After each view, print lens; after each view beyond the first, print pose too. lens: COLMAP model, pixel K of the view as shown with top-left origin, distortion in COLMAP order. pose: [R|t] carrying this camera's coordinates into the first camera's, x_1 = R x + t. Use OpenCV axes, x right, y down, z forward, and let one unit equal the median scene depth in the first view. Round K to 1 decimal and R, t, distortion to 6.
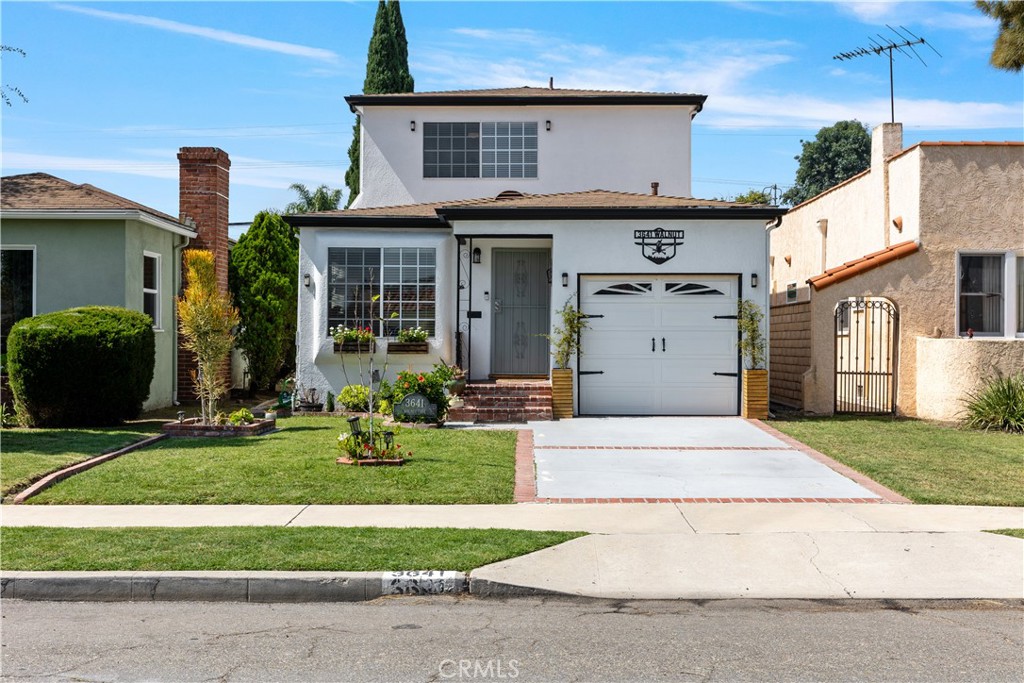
lens RADIAL K [[1271.3, 0, 509.8], [0, 1271.3, 340.0], [0, 0, 1]] dist [0.003469, 0.000000]
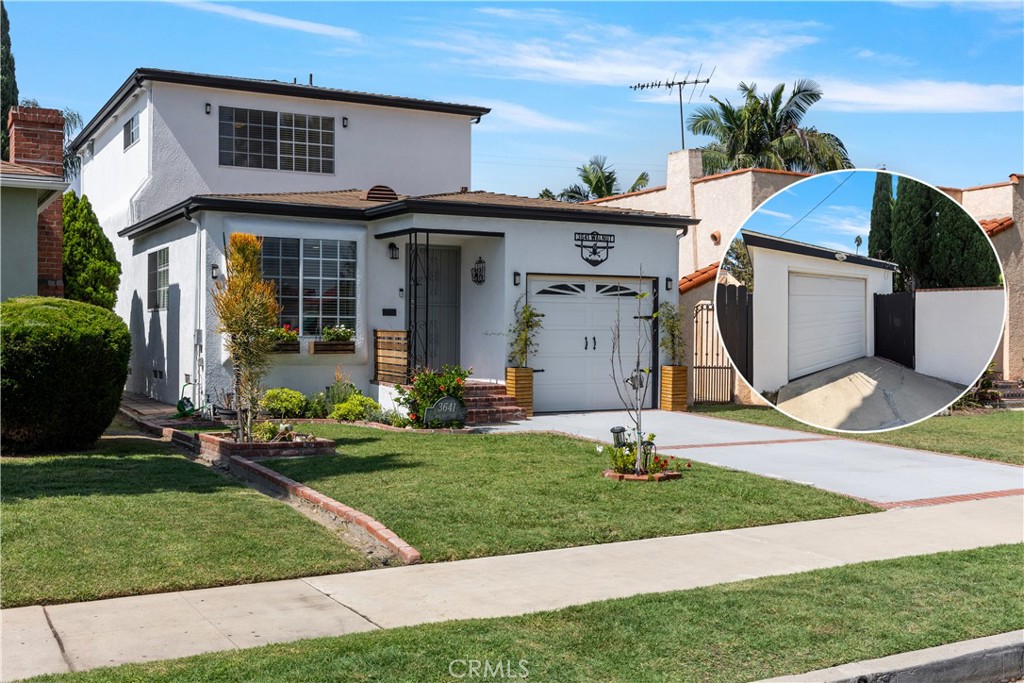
lens RADIAL K [[1121.8, 0, 518.8], [0, 1121.8, 314.1], [0, 0, 1]] dist [0.021833, 0.000000]
pose [[0.864893, 0.009840, 0.501859, -0.376407], [-0.001150, 0.999844, -0.017622, -0.003770], [-0.501954, 0.014664, 0.864770, 0.221389]]
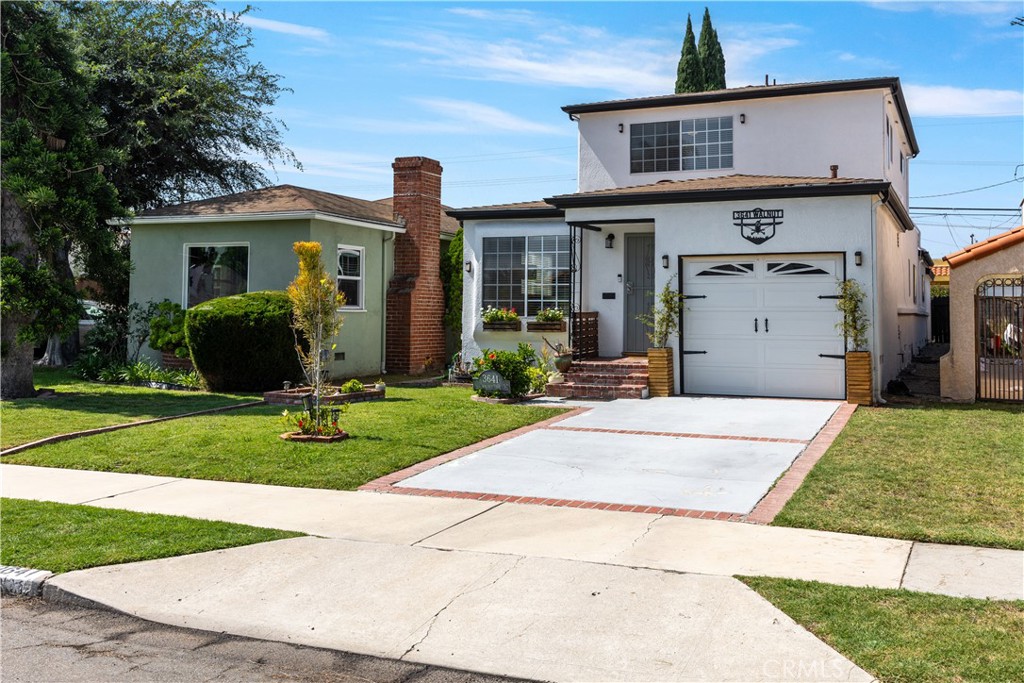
lens RADIAL K [[1015.6, 0, 508.9], [0, 1015.6, 272.0], [0, 0, 1]] dist [0.009165, 0.000000]
pose [[0.919569, -0.015252, -0.392633, 0.236017], [-0.001788, 0.999074, -0.042996, -0.003183], [0.392925, 0.040240, 0.918690, 0.182193]]
